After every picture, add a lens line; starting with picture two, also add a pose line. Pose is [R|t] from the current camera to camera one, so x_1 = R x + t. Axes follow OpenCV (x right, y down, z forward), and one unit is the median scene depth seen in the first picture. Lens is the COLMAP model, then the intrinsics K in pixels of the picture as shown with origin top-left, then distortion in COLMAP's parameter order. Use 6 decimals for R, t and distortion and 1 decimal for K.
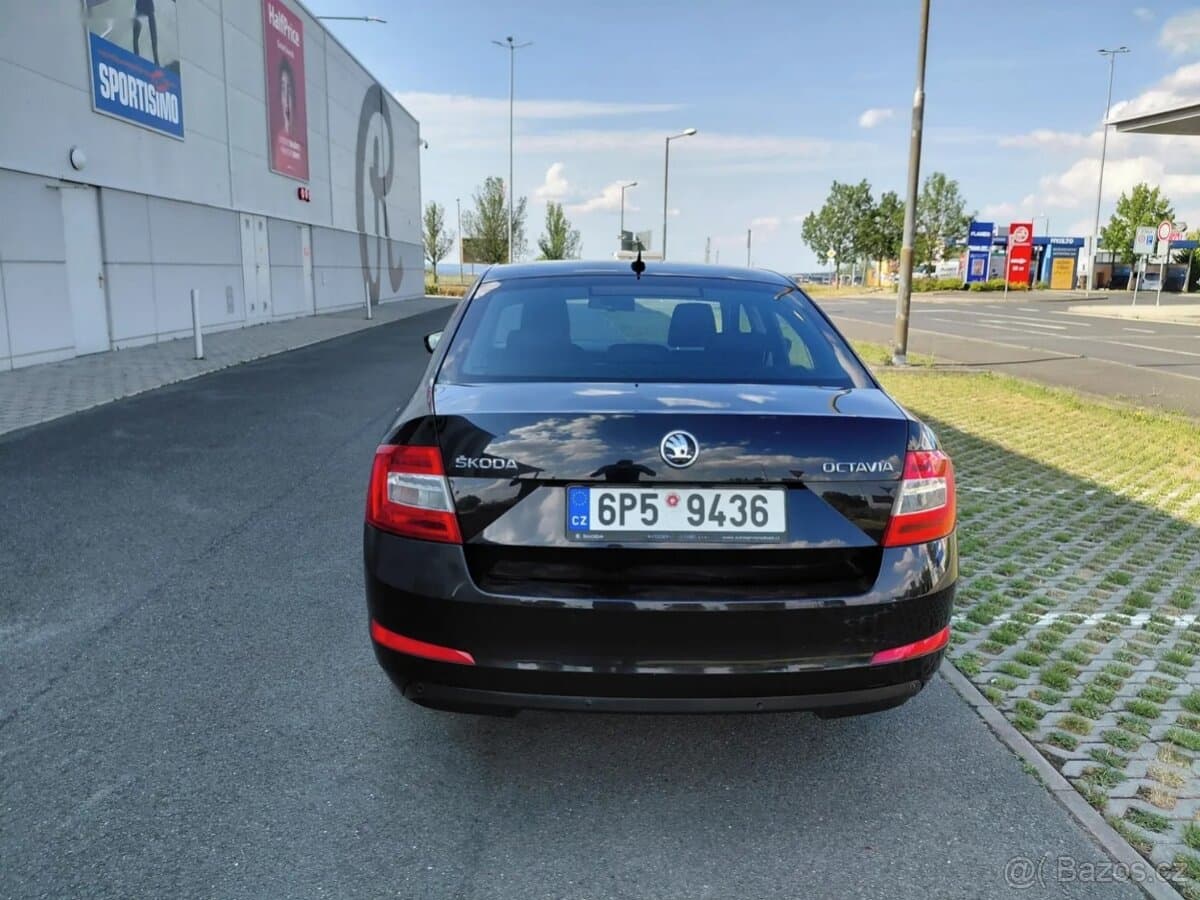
lens RADIAL K [[939.0, 0, 600.0], [0, 939.0, 450.0], [0, 0, 1]] dist [0.005162, -0.062344]
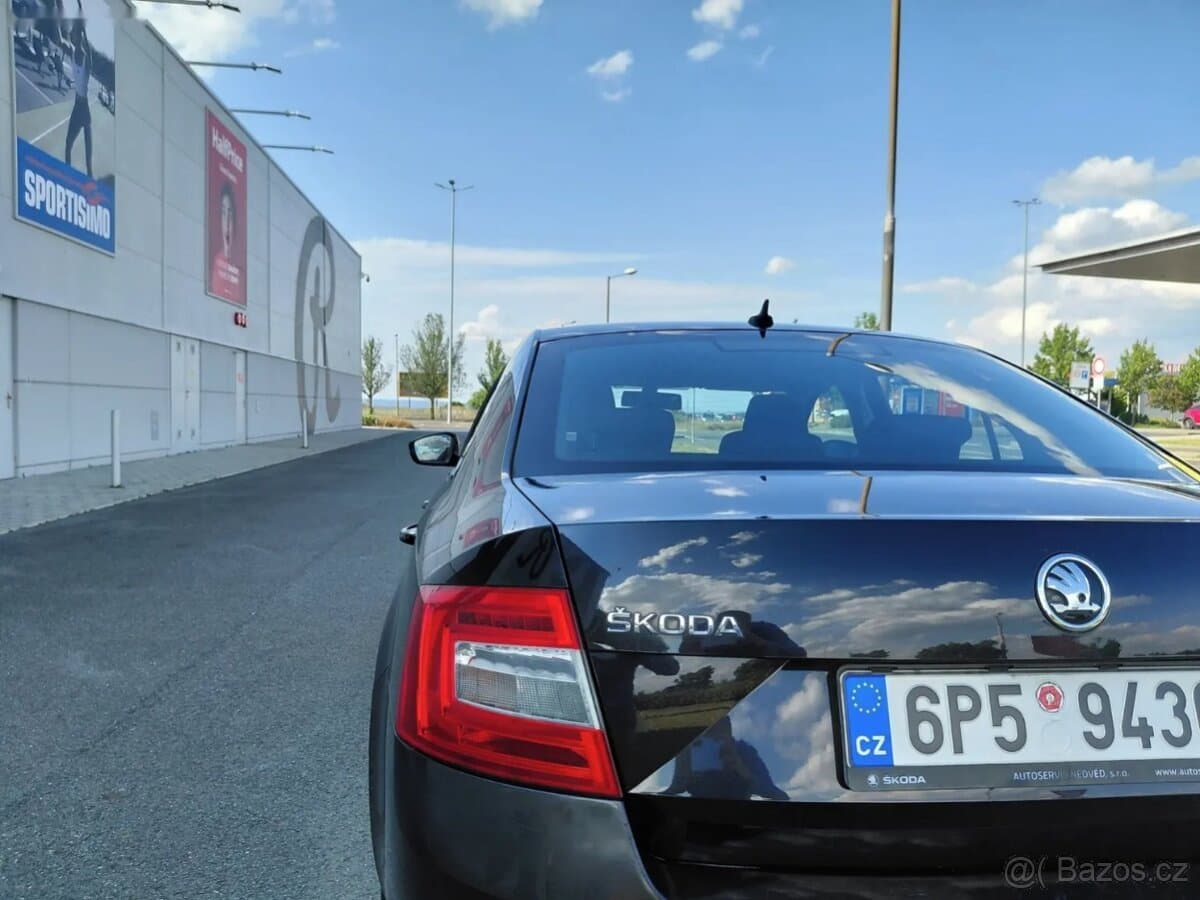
lens RADIAL K [[939.0, 0, 600.0], [0, 939.0, 450.0], [0, 0, 1]] dist [0.005162, -0.062344]
pose [[0.997407, 0.003293, 0.071887, -0.021878], [0.007058, 0.989661, -0.143256, -0.000750], [-0.071615, 0.143391, 0.987071, 0.057029]]
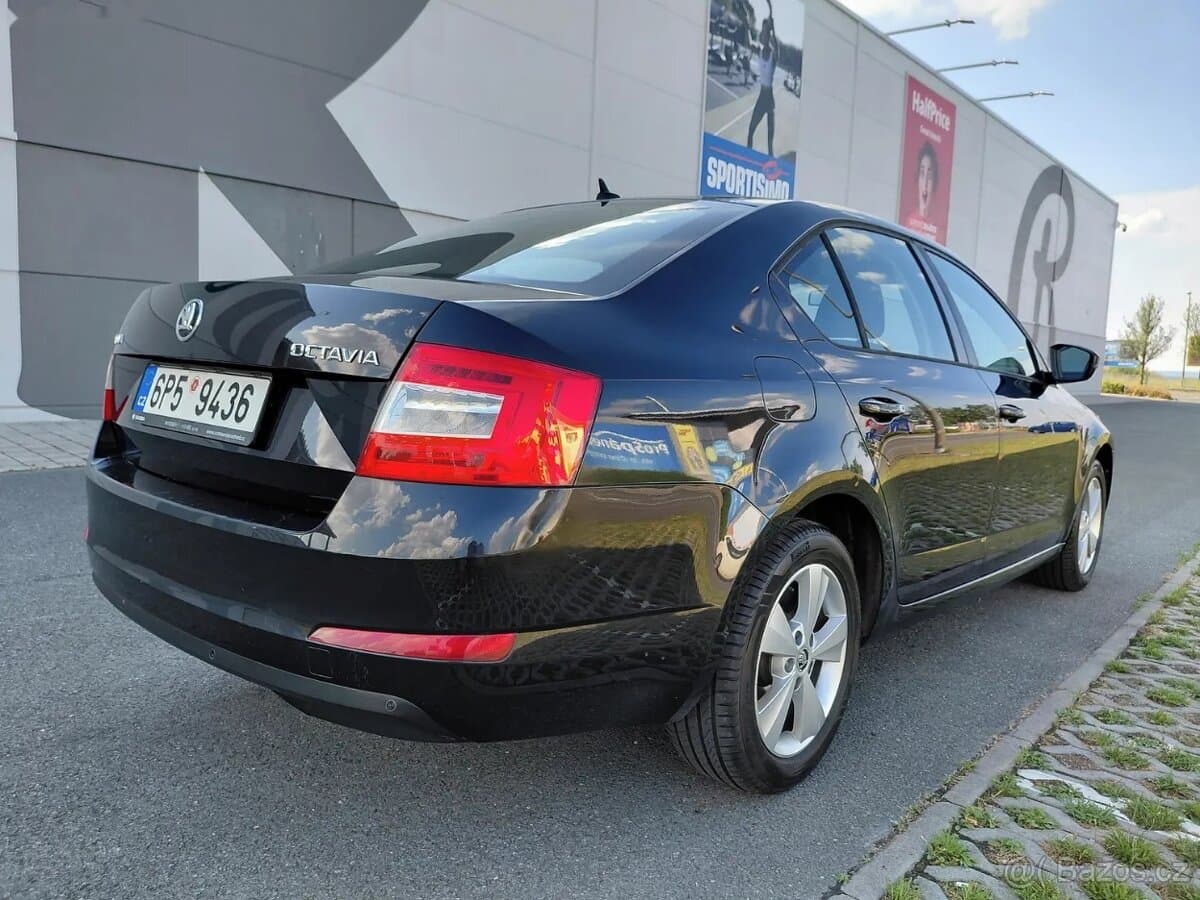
lens RADIAL K [[923.3, 0, 524.8], [0, 923.3, 425.7], [0, 0, 1]] dist [0.005335, -0.052808]
pose [[0.697807, 0.076903, -0.712146, 0.097764], [-0.168464, 0.983951, -0.058818, 0.009903], [0.696194, 0.161015, 0.699563, 0.070717]]
